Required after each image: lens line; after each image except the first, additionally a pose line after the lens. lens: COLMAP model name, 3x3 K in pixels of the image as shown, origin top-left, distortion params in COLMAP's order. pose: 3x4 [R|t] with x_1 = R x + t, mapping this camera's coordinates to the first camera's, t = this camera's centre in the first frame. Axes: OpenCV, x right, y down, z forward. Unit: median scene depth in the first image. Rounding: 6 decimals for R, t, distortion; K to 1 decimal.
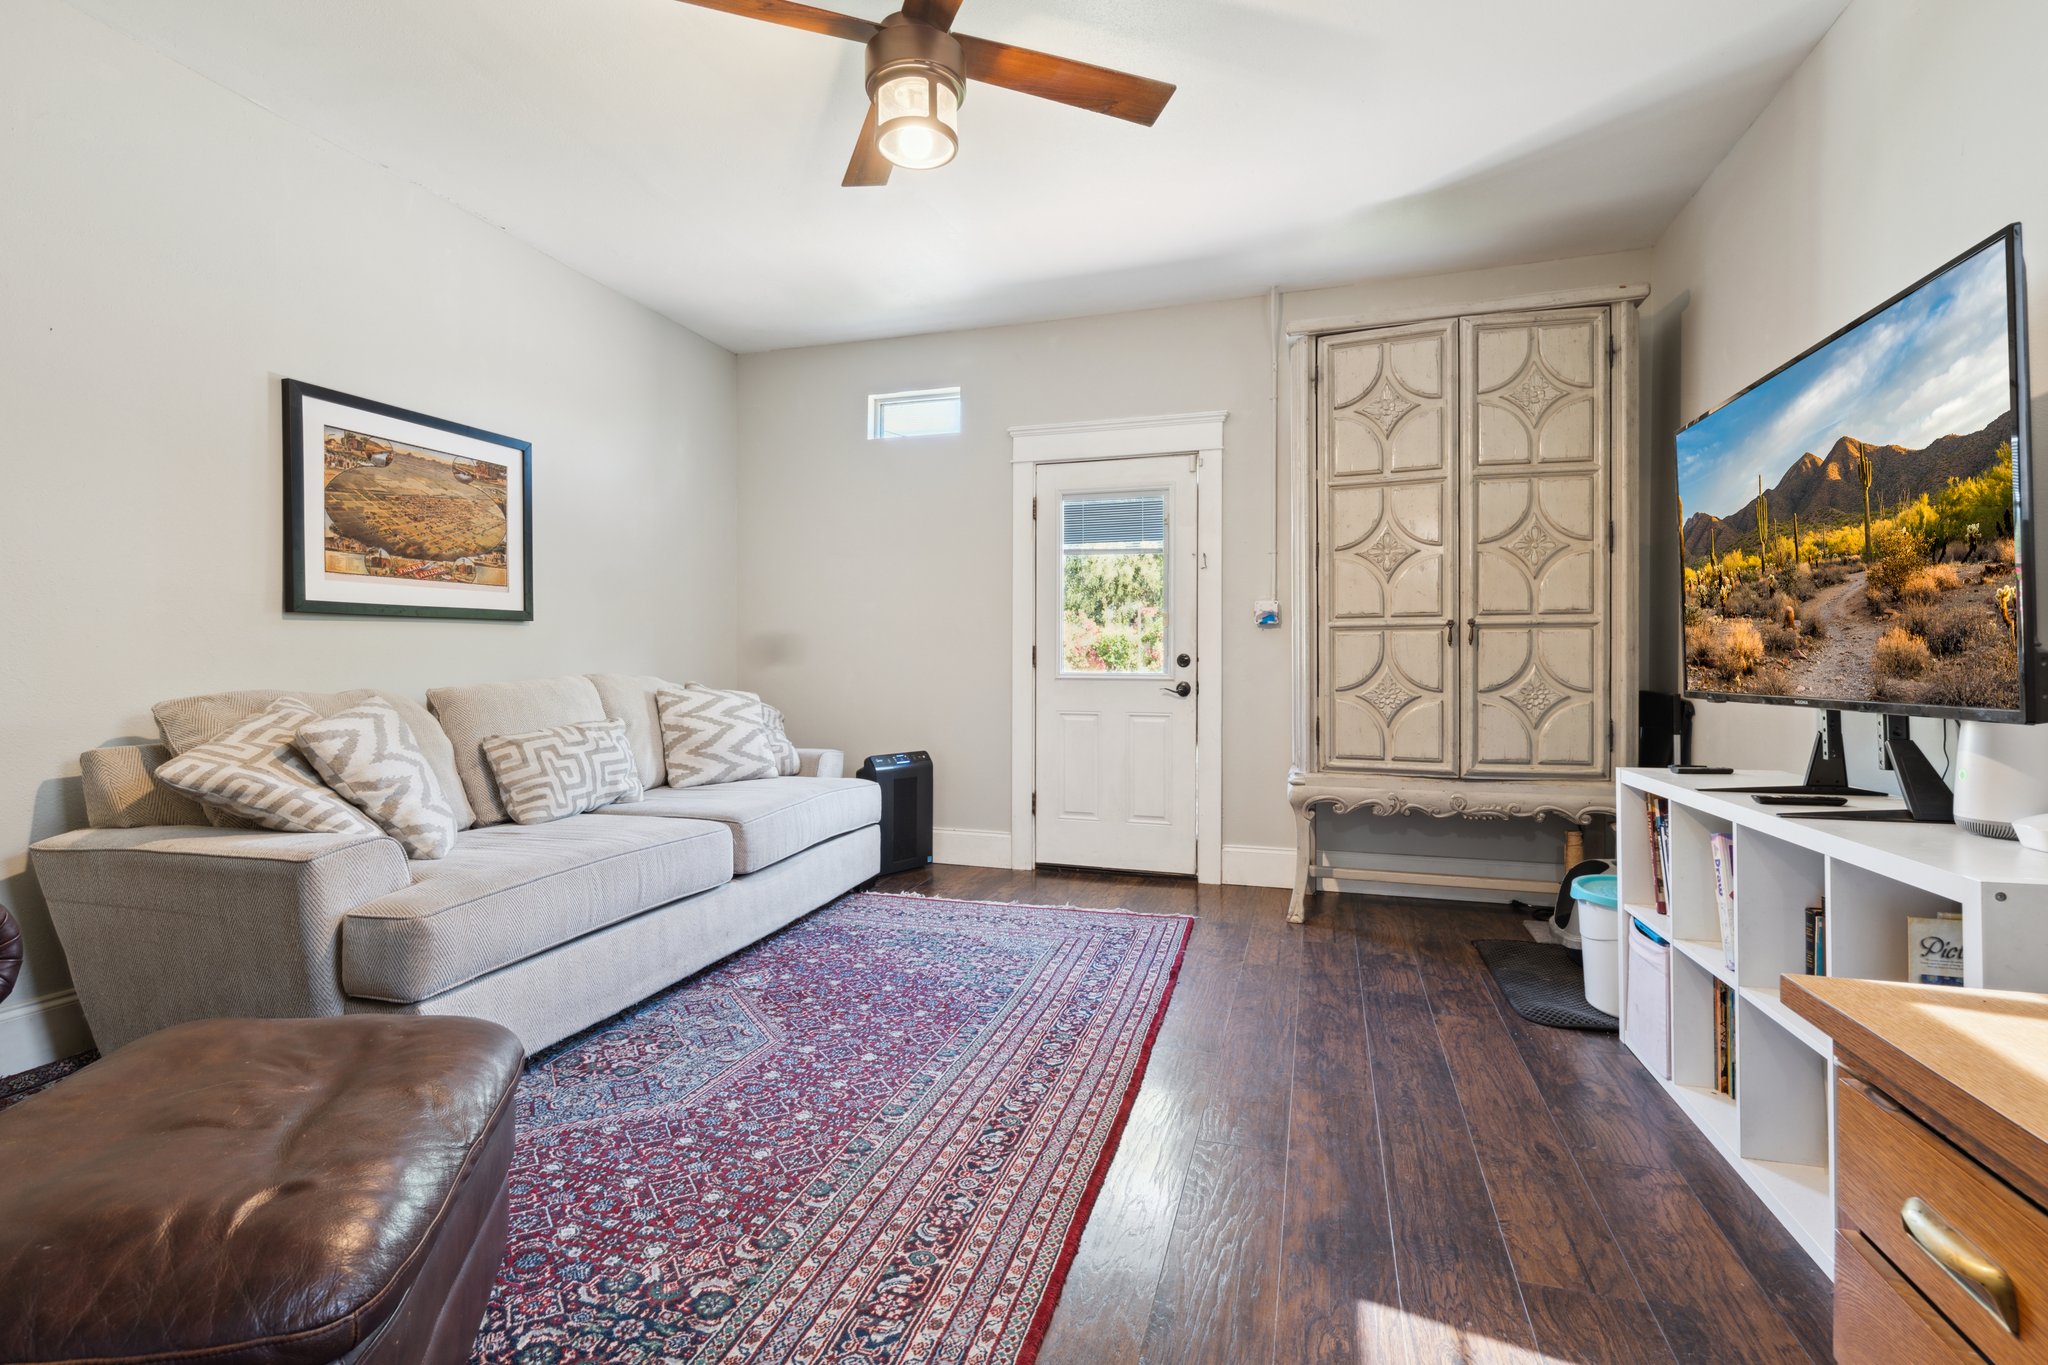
lens RADIAL K [[945.7, 0, 1028.2], [0, 945.7, 676.1], [0, 0, 1]] dist [0.002382, -0.000232]
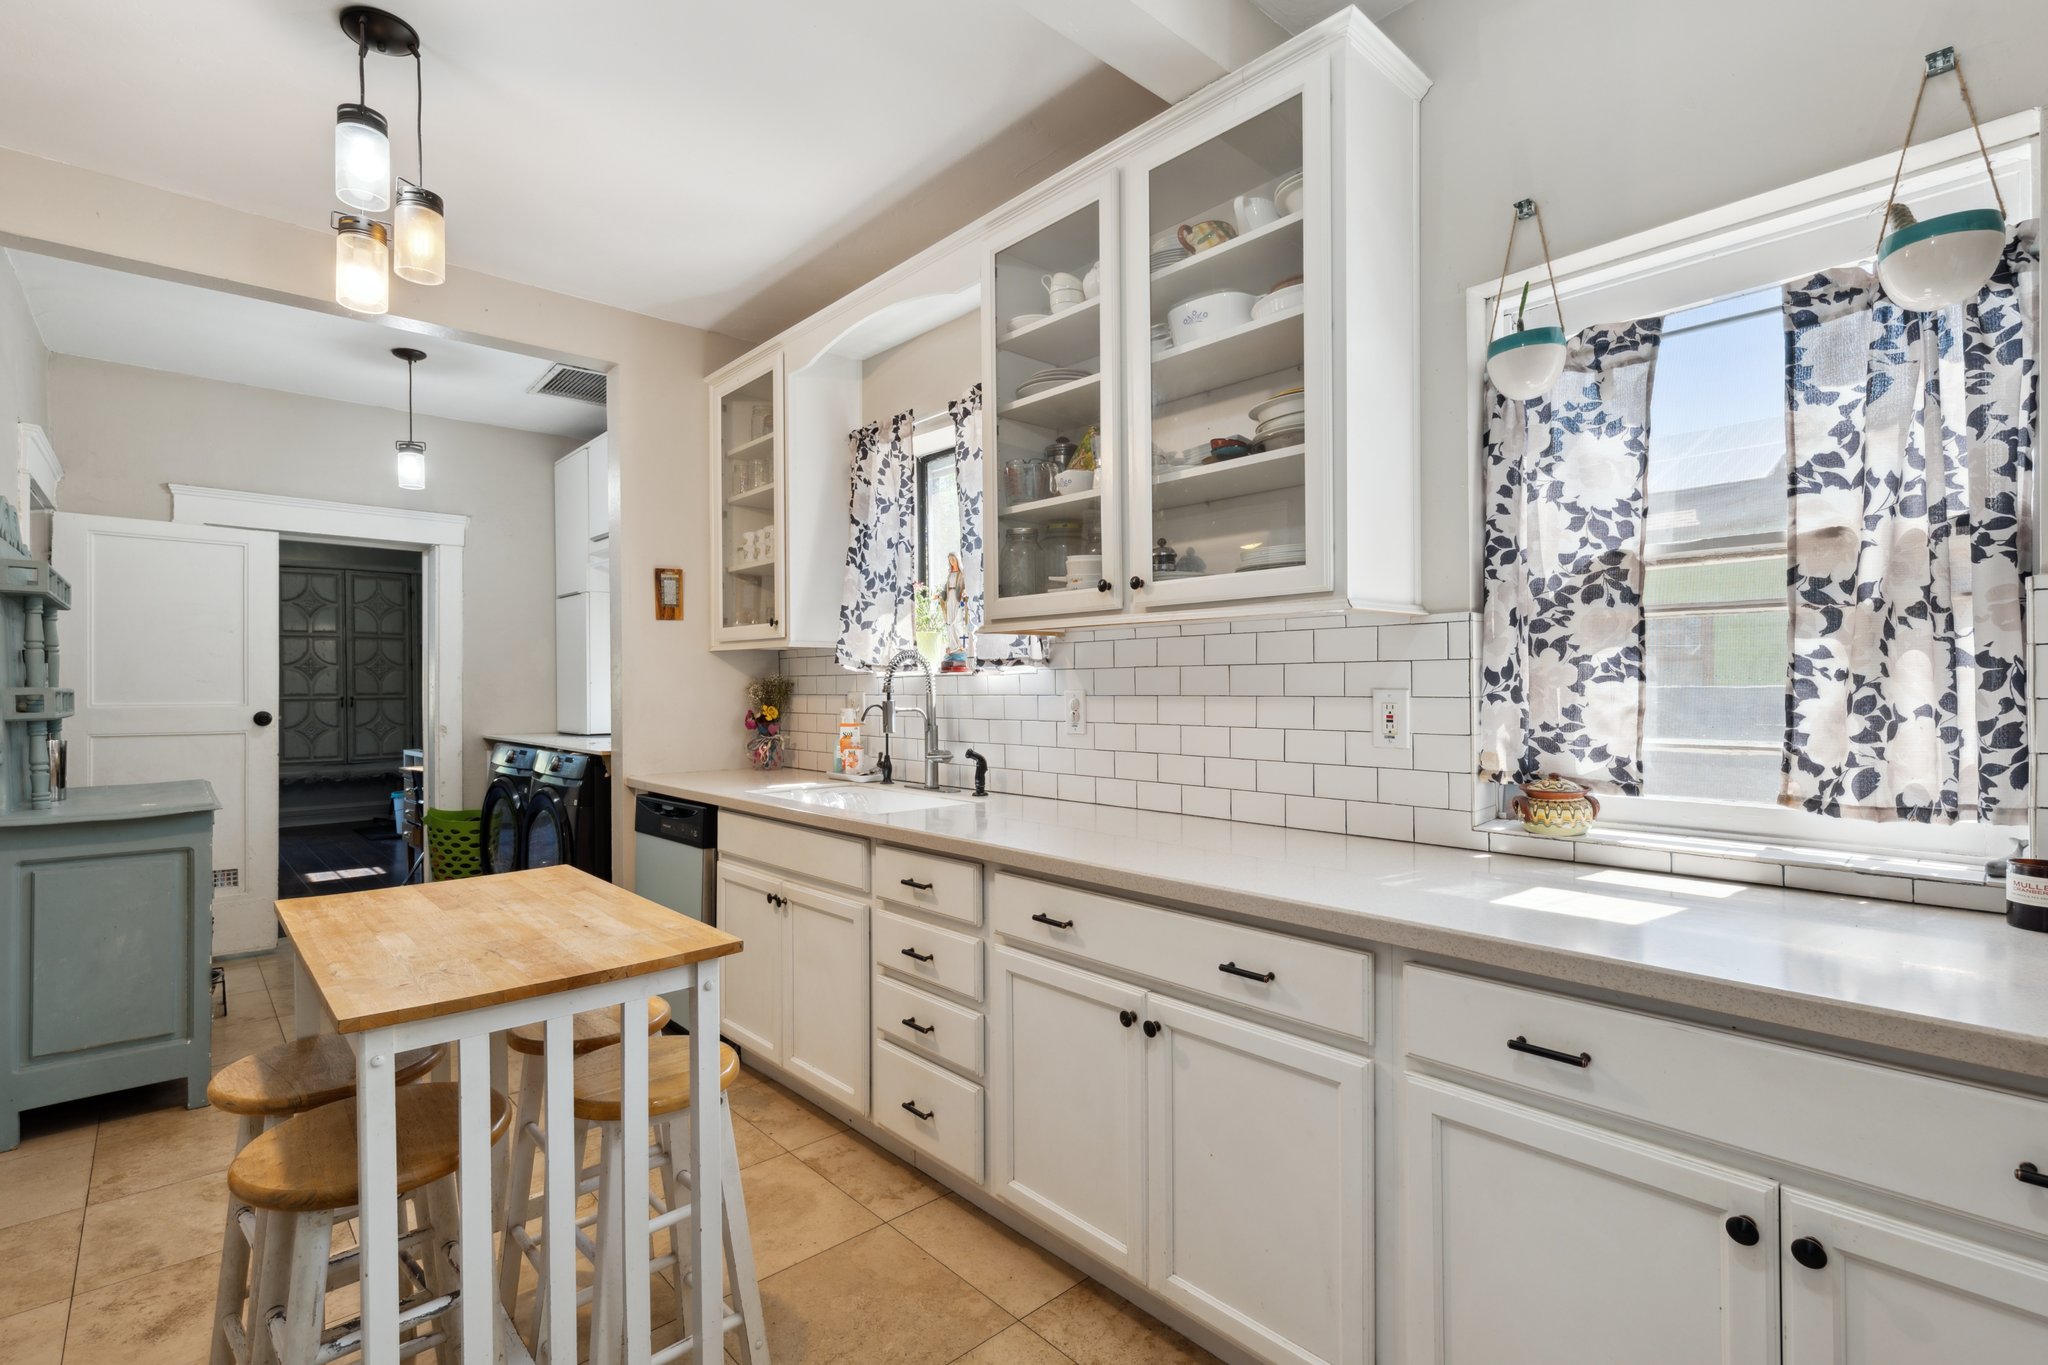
lens RADIAL K [[945.7, 0, 1029.5], [0, 945.7, 694.6], [0, 0, 1]] dist [0.002382, -0.000232]
pose [[0.500747, -0.005011, 0.865579, -0.749067], [0.013988, 0.999900, -0.002304, -0.035308], [-0.865481, 0.013262, 0.500767, -1.688882]]
